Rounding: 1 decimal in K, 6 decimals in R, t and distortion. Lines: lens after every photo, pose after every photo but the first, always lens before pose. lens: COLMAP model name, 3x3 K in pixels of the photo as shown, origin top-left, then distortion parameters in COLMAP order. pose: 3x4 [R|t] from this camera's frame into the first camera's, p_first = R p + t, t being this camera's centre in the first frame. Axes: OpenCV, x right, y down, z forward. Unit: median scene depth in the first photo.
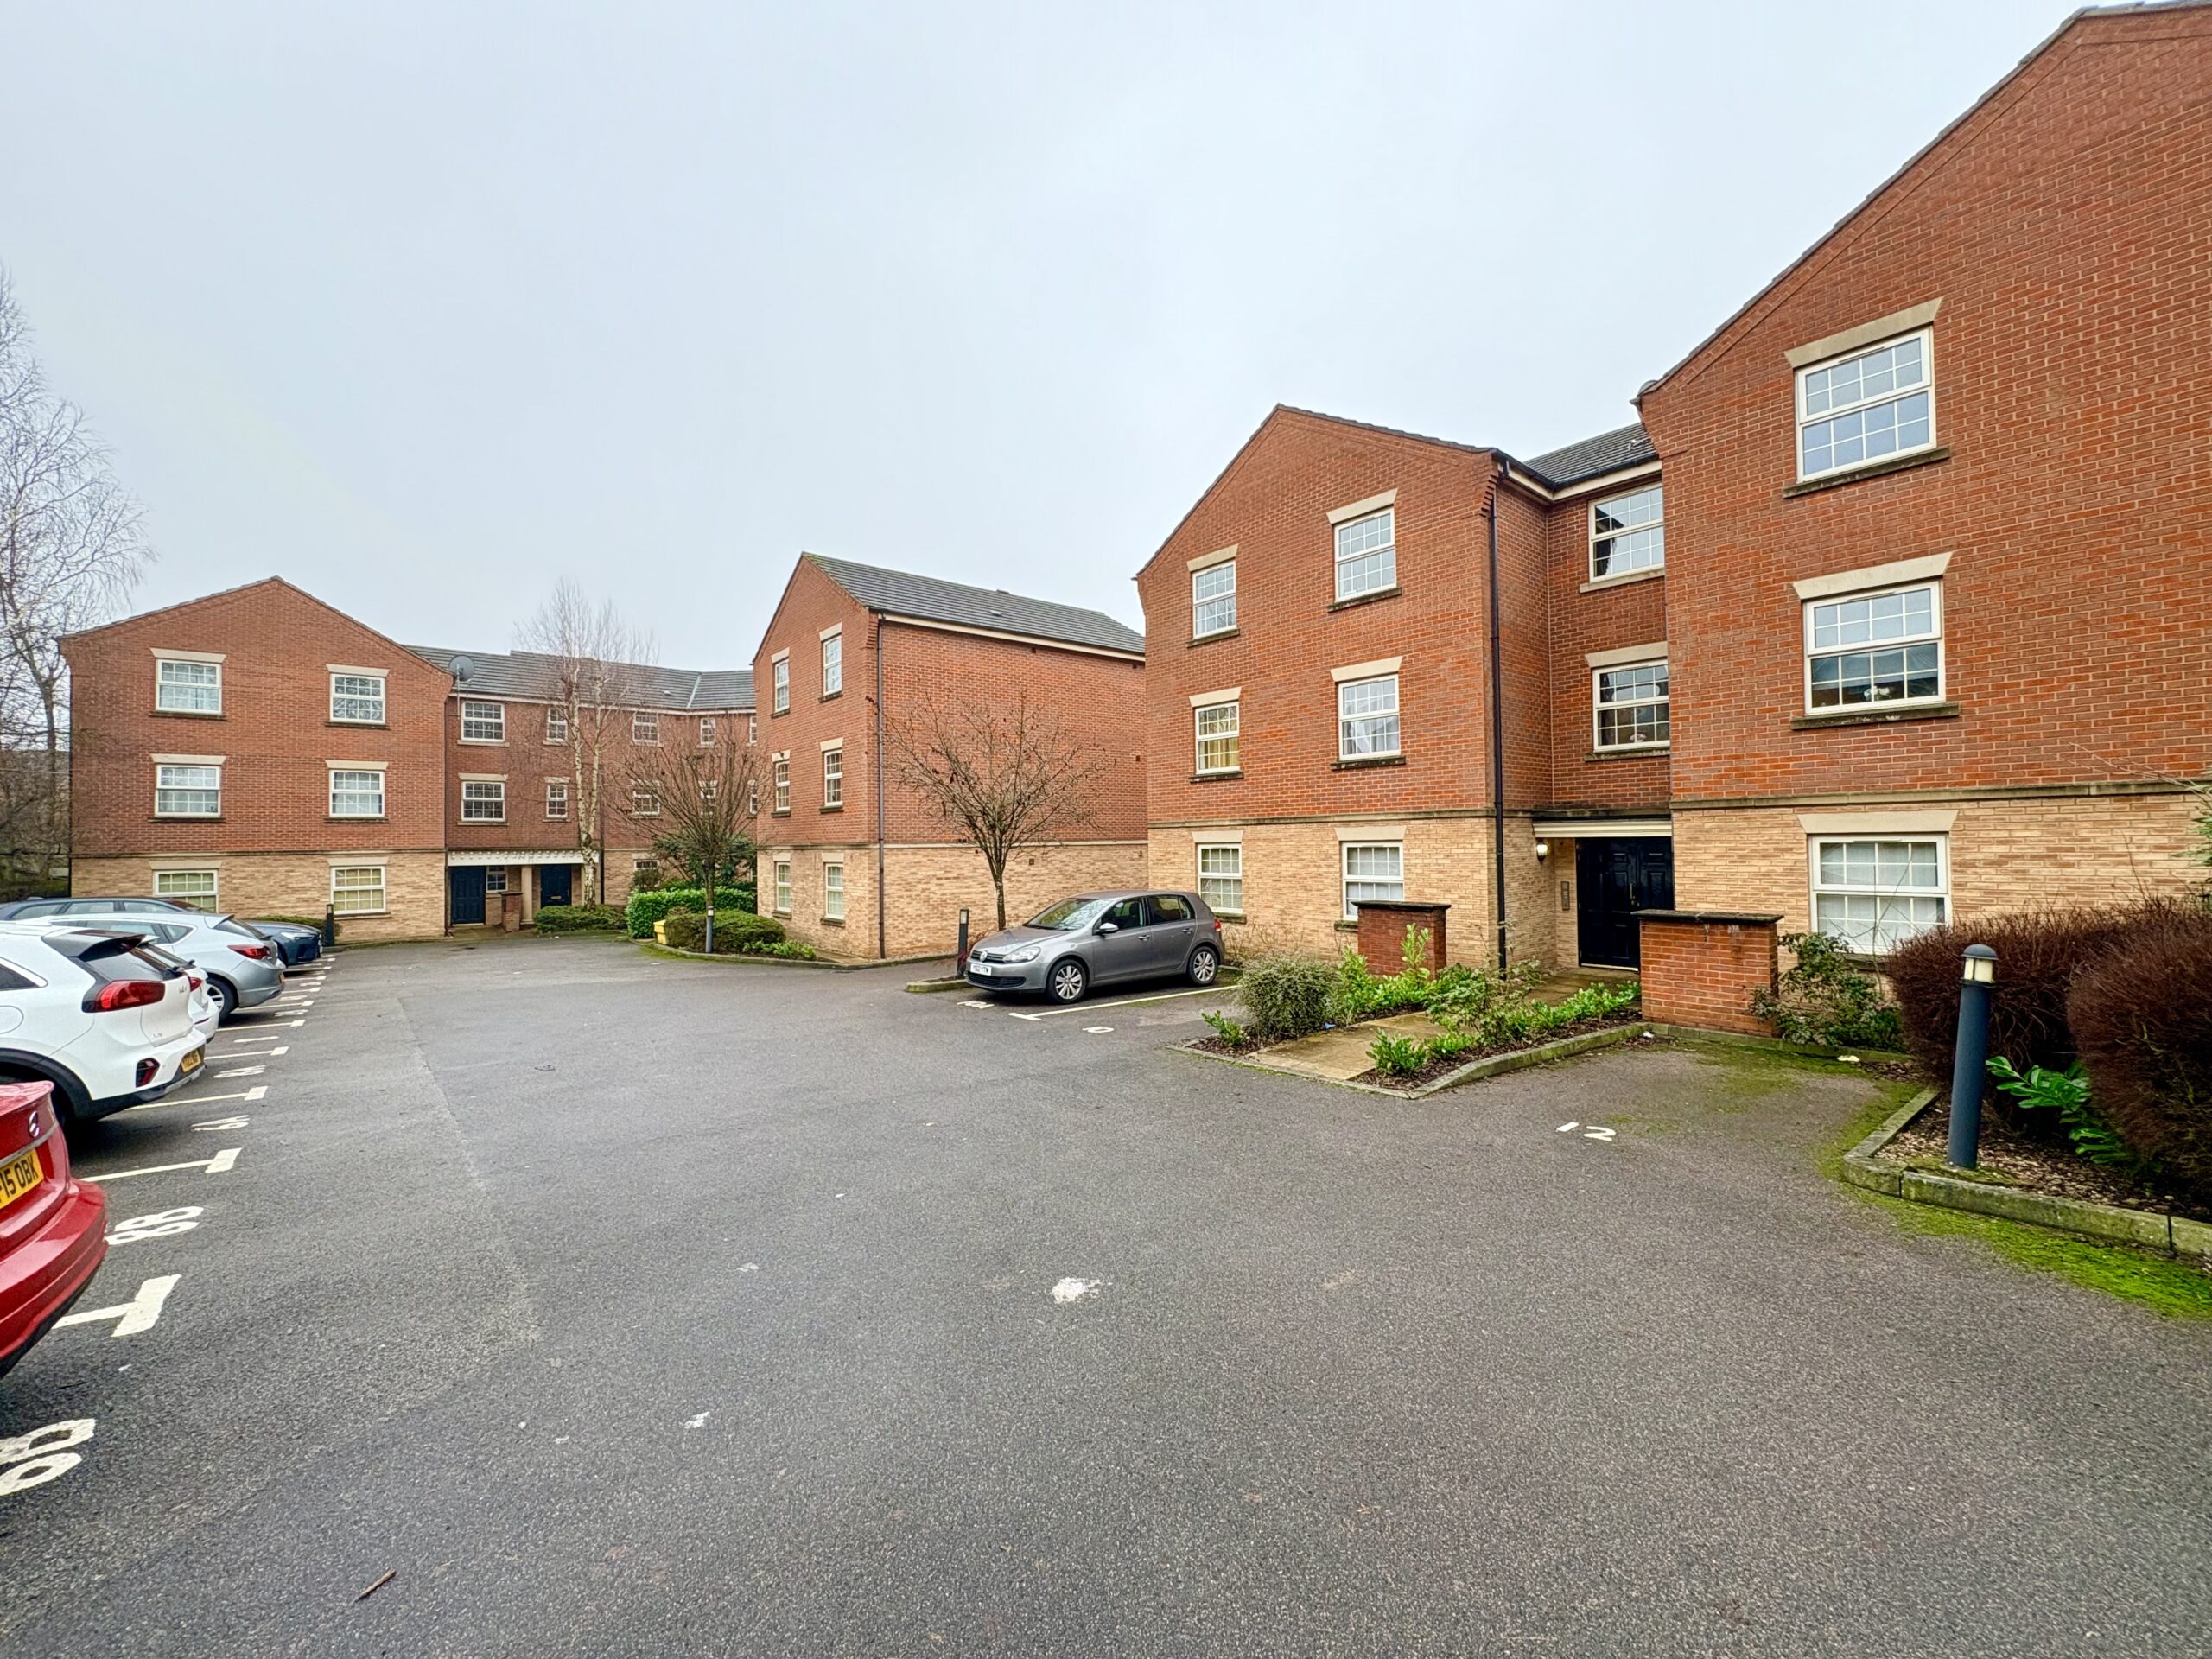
lens RADIAL K [[878.6, 0, 1102.2], [0, 878.6, 828.7], [0, 0, 1]] dist [-0.000197, -0.000325]
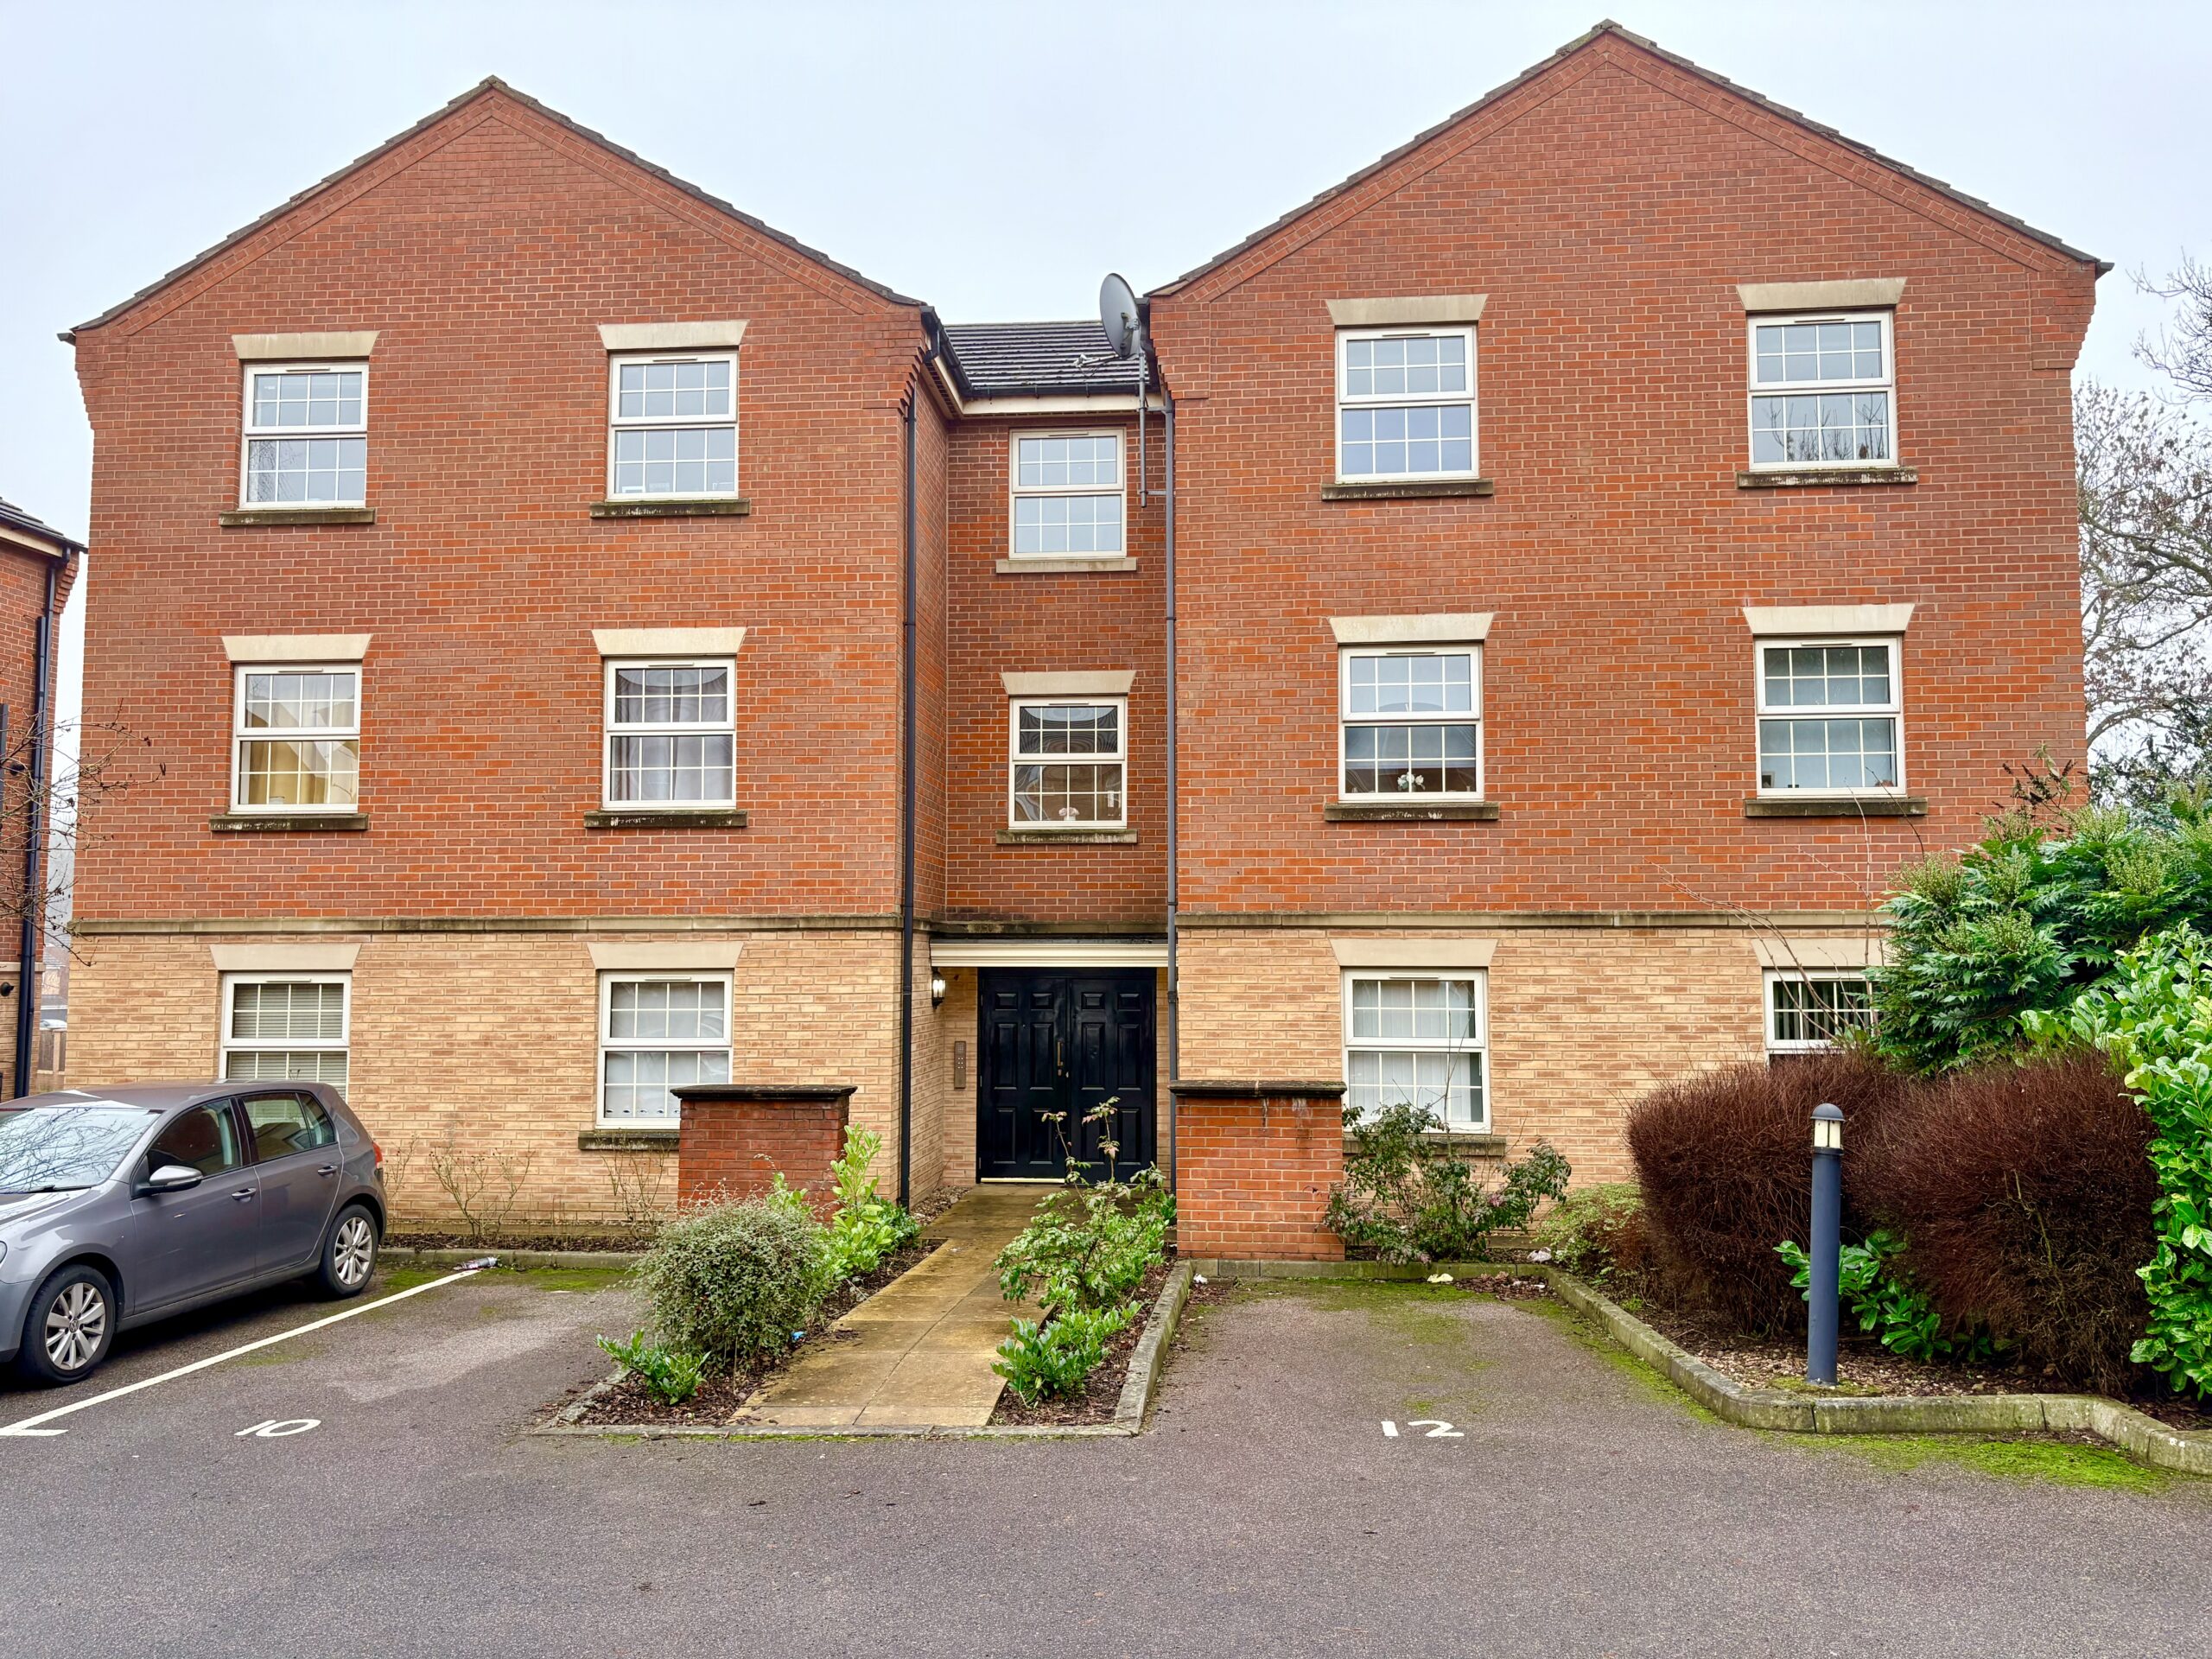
lens RADIAL K [[1661.9, 0, 1104.8], [0, 1661.9, 839.2], [0, 0, 1]] dist [0.065948, -0.081585]
pose [[0.710881, 0.068516, 0.699967, -0.283427], [-0.021188, 0.996878, -0.076061, 0.009023], [-0.702993, 0.039240, 0.710113, 0.162837]]
